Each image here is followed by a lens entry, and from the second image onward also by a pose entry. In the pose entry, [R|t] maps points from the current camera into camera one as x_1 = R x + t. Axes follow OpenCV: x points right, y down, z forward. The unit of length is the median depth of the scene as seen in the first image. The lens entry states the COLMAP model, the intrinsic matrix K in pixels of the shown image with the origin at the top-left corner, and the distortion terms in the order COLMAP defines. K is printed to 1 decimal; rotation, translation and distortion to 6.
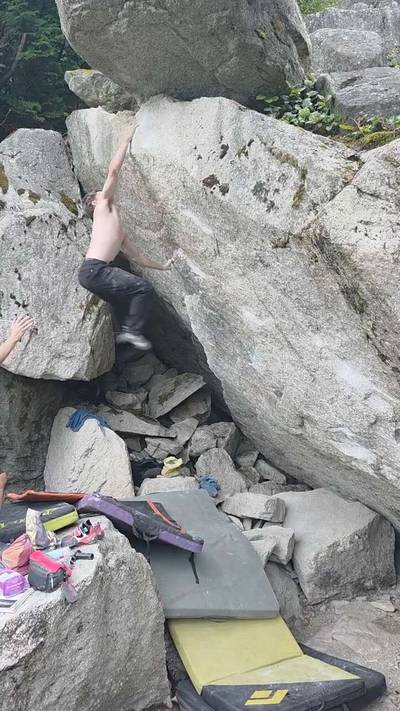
lens RADIAL K [[598.3, 0, 200.0], [0, 598.3, 355.5], [0, 0, 1]] dist [-0.003180, 0.002901]
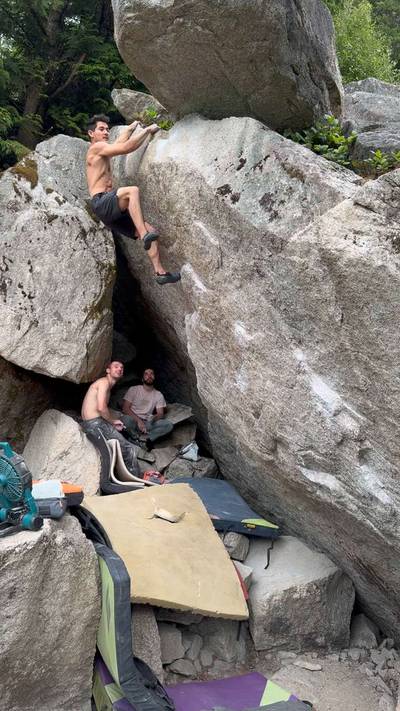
lens RADIAL K [[597.7, 0, 200.0], [0, 597.7, 355.5], [0, 0, 1]] dist [0.181465, -0.386243]
pose [[0.983969, 0.177383, -0.018435, 0.035875], [-0.178338, 0.978441, -0.104161, 0.086116], [-0.000439, 0.105779, 0.994390, -0.024903]]
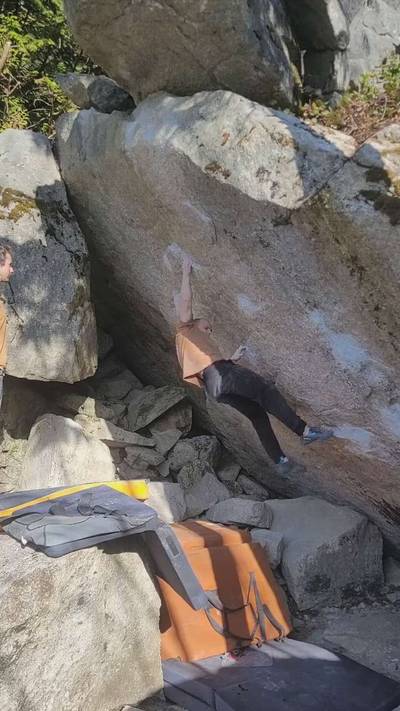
lens RADIAL K [[628.9, 0, 206.1], [0, 628.9, 347.8], [0, 0, 1]] dist [0.051429, -0.007319]
pose [[0.997688, 0.011948, 0.066900, -0.049241], [-0.006506, 0.996695, -0.080980, 0.088193], [-0.067646, 0.080357, 0.994468, -0.060431]]
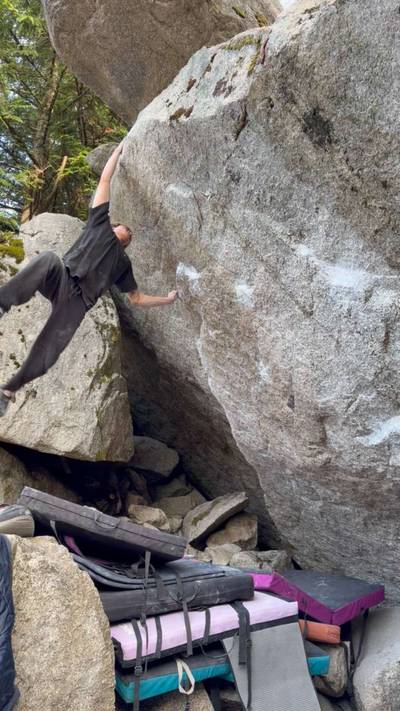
lens RADIAL K [[618.1, 0, 200.0], [0, 618.1, 355.5], [0, 0, 1]] dist [0.090391, -0.155990]
pose [[0.988751, -0.050588, -0.140756, 0.125783], [-0.004736, 0.930005, -0.367516, 0.300090], [0.149496, 0.364049, 0.919304, 0.201788]]
